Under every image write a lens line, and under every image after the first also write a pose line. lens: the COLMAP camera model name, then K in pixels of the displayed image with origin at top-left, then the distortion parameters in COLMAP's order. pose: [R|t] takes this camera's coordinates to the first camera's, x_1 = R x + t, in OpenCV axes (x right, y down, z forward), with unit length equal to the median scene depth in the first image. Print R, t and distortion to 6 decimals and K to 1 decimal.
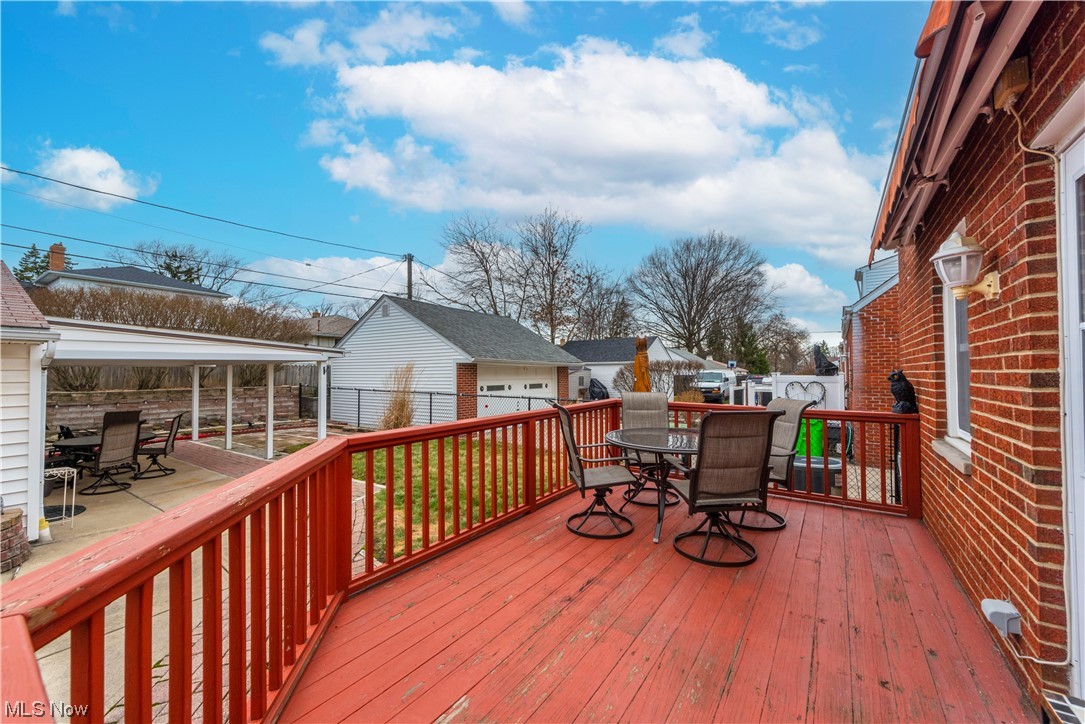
lens RADIAL K [[428.8, 0, 544.6], [0, 428.8, 363.3], [0, 0, 1]] dist [0.002219, -0.000201]
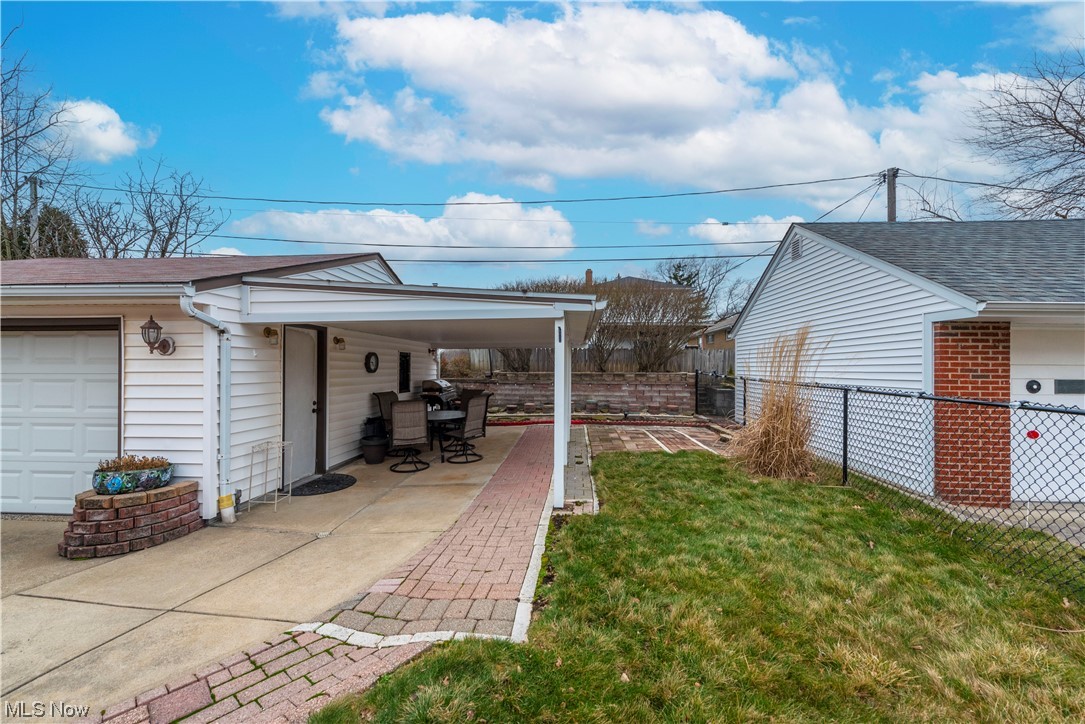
lens RADIAL K [[428.8, 0, 544.6], [0, 428.8, 363.3], [0, 0, 1]] dist [0.002219, -0.000201]
pose [[0.484413, -0.001191, -0.874838, -0.017029], [0.012542, 0.999906, 0.005584, 0.029372], [0.874749, -0.013677, 0.484383, 0.405340]]
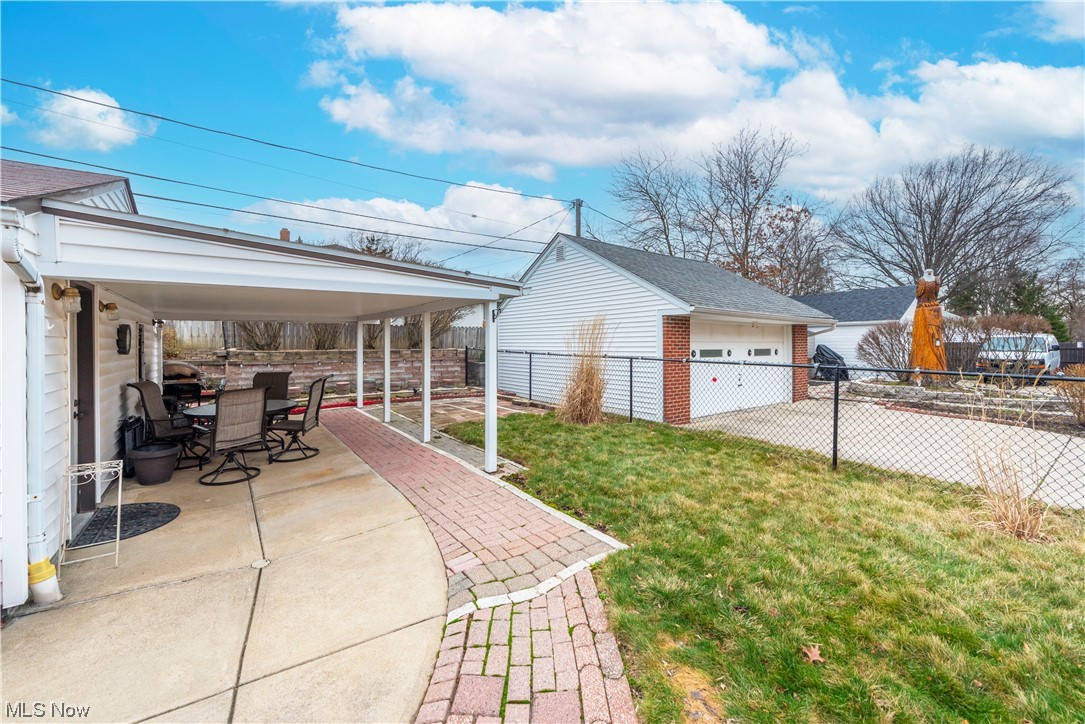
lens RADIAL K [[432.0, 0, 542.3], [0, 432.0, 343.2], [0, 0, 1]] dist [0.000774, 0.000092]
pose [[0.938757, 0.003494, -0.344562, -0.132091], [0.004135, 0.999762, 0.021402, 0.025303], [0.344555, -0.021516, 0.938520, 0.248421]]
